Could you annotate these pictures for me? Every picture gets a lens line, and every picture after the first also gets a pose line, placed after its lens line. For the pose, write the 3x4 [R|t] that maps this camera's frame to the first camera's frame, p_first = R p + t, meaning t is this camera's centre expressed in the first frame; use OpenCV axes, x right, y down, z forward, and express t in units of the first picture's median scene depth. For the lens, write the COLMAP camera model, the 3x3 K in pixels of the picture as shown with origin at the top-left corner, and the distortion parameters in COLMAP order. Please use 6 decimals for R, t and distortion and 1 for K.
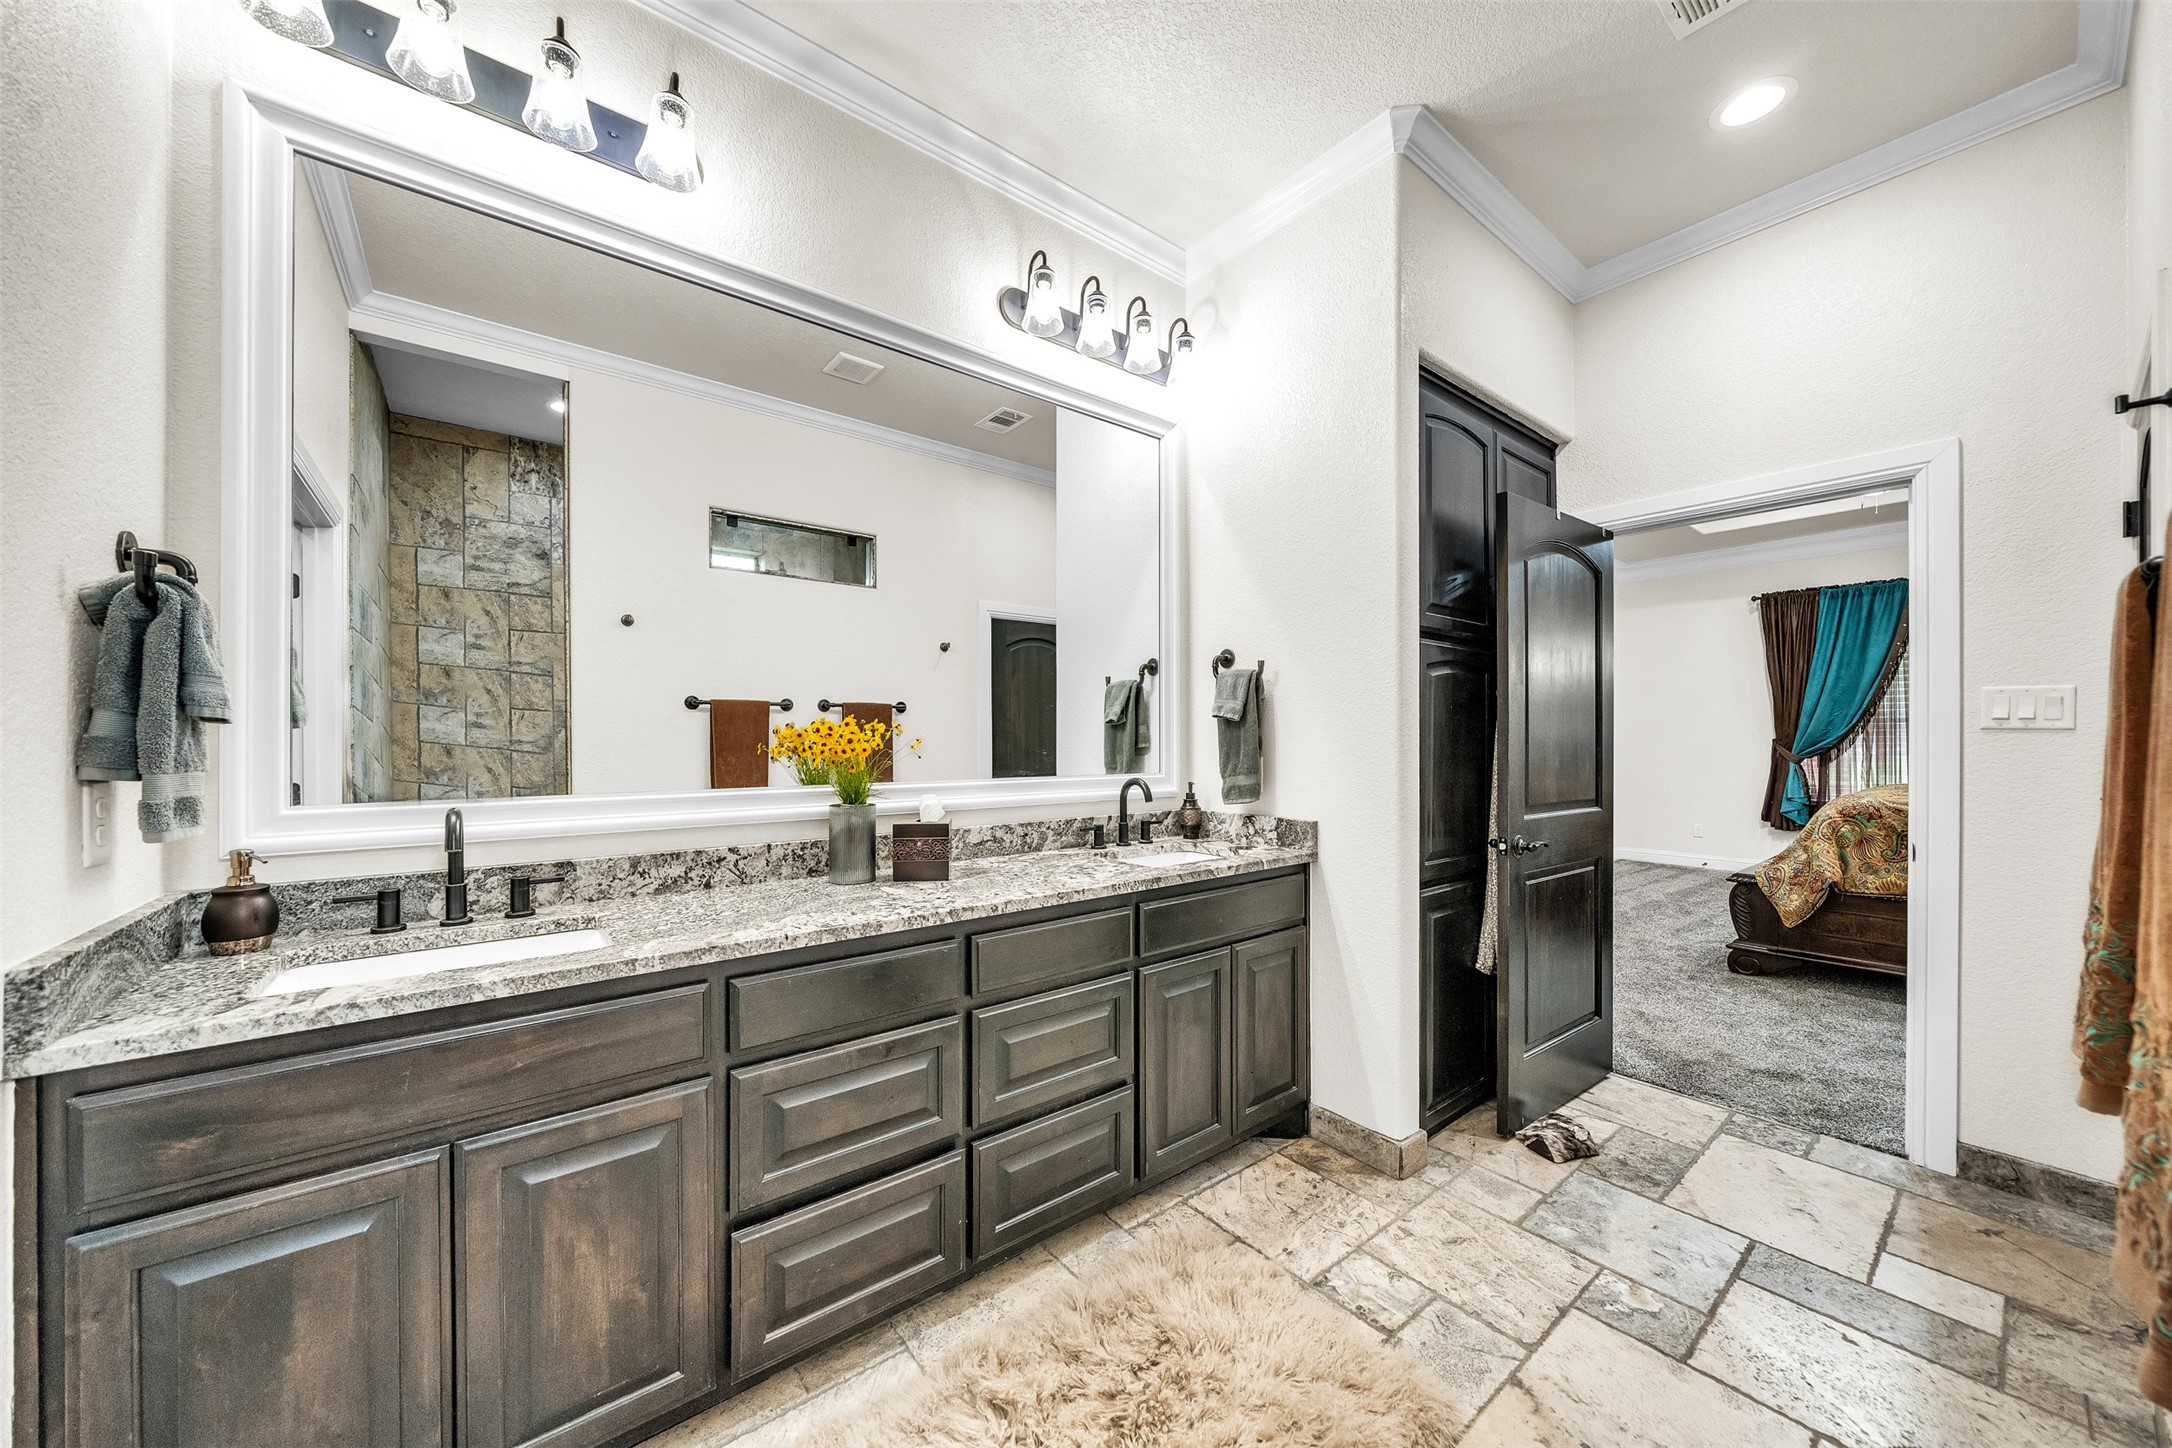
lens RADIAL K [[758.7, 0, 1088.0], [0, 758.7, 736.2], [0, 0, 1]] dist [-0.005090, -0.000045]
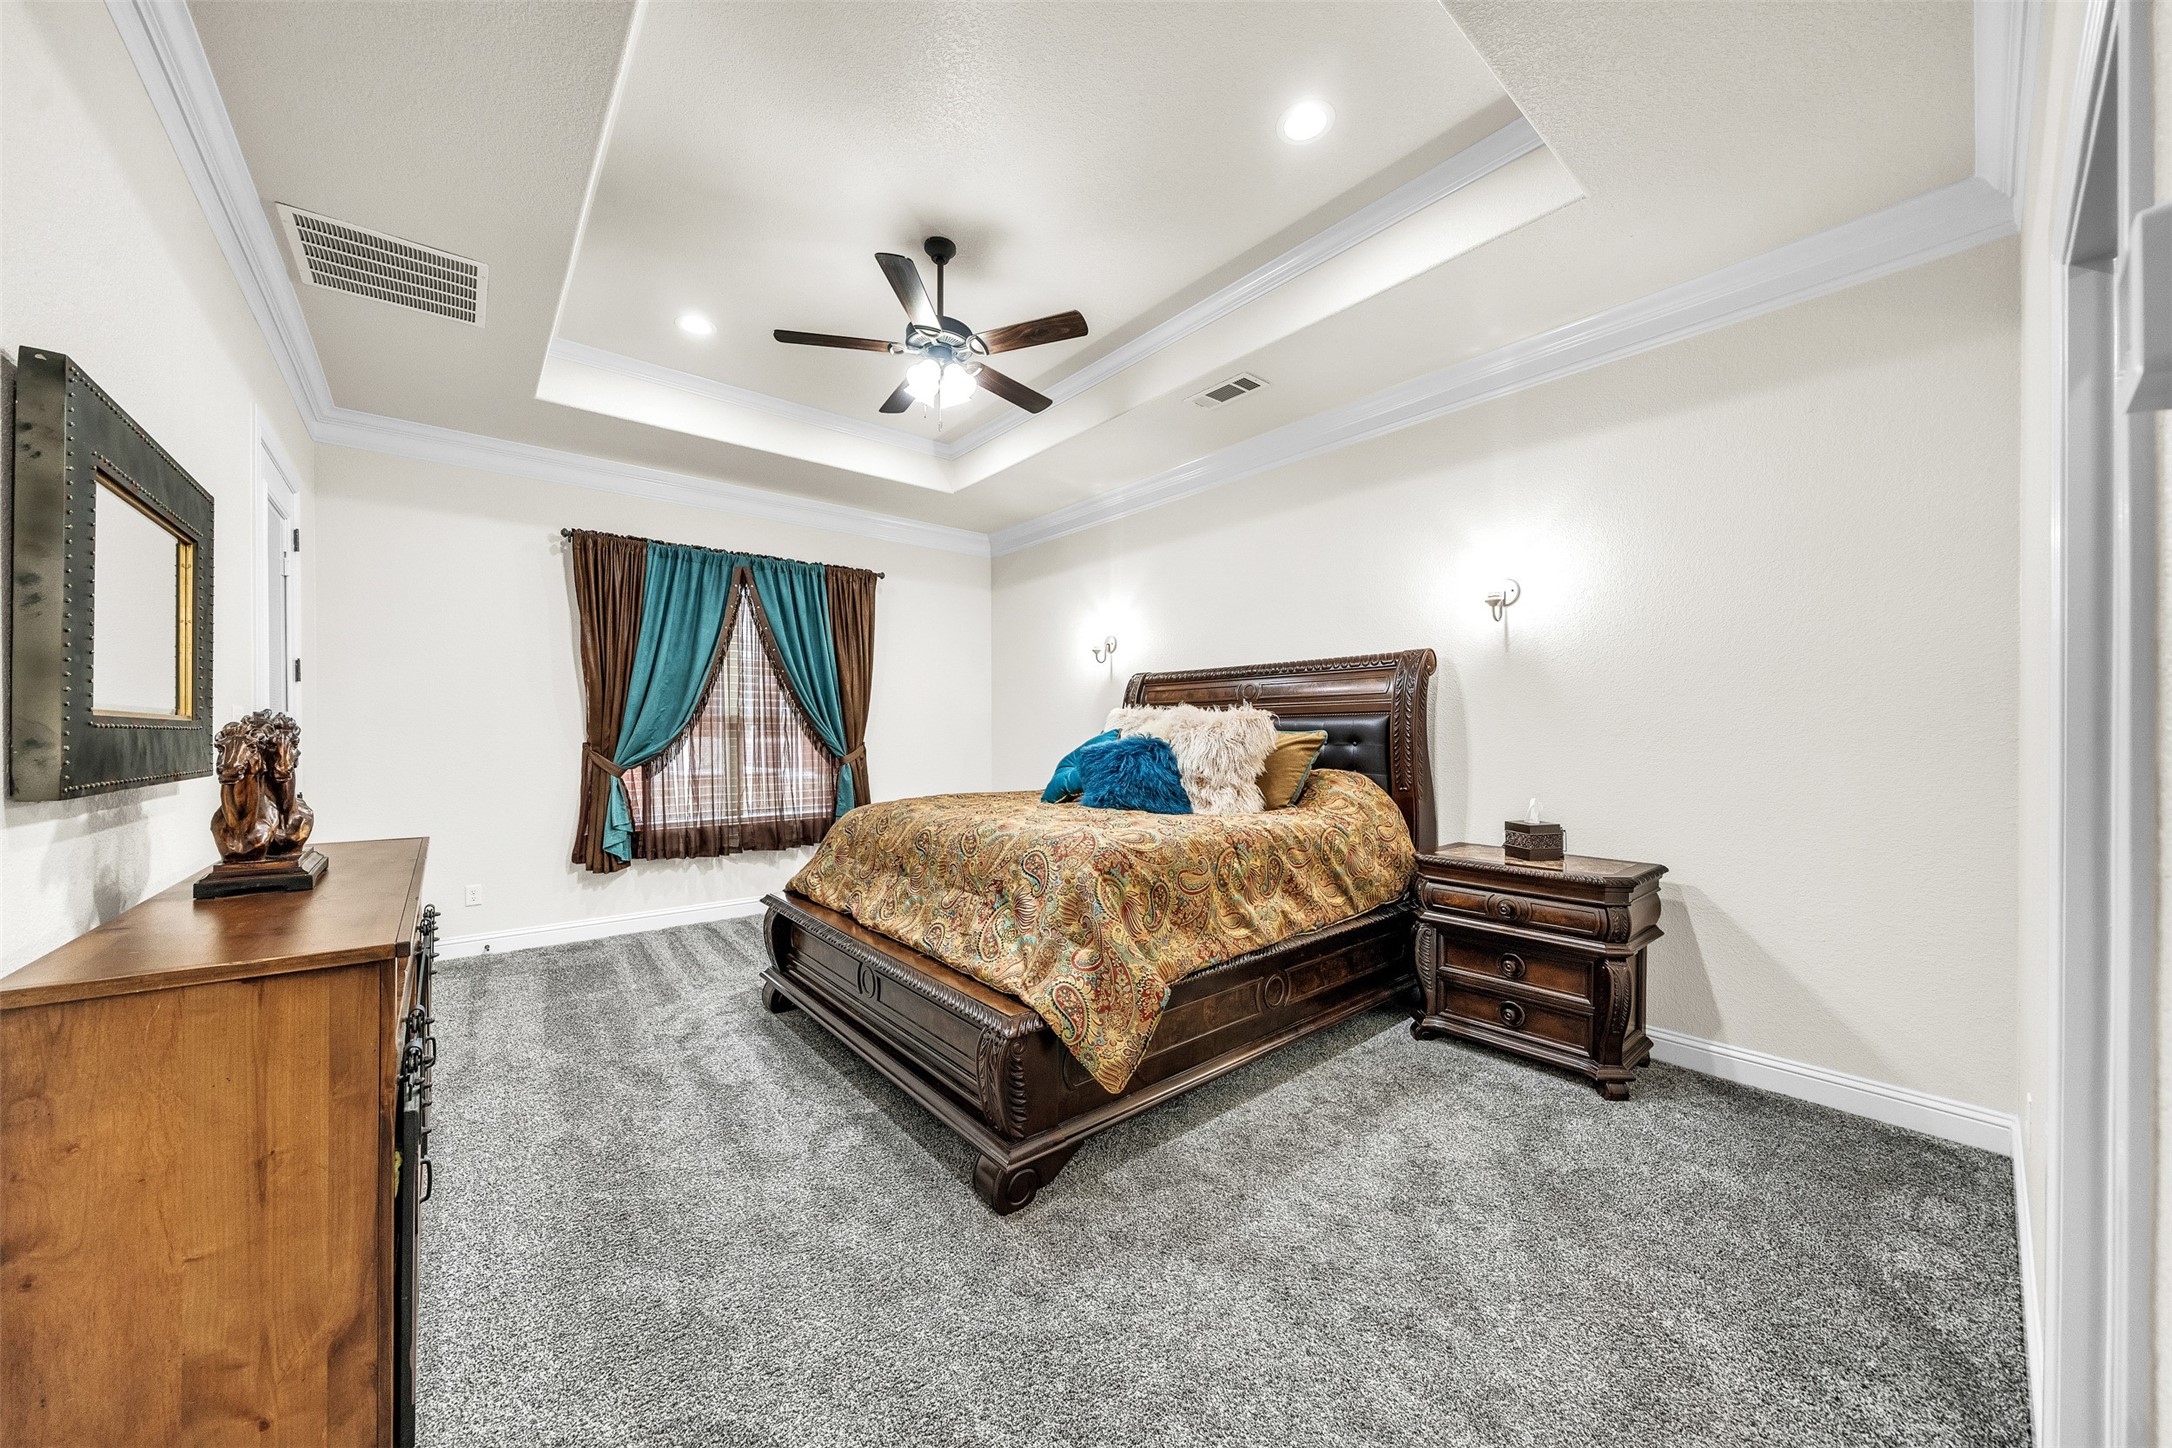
lens RADIAL K [[758.7, 0, 1087.8], [0, 758.7, 726.8], [0, 0, 1]] dist [-0.005090, -0.000045]
pose [[-0.033696, 0.003562, 0.999426, 0.206851], [-0.002863, 0.999989, -0.003661, -0.009799], [-0.999428, -0.002985, -0.033686, 0.584496]]
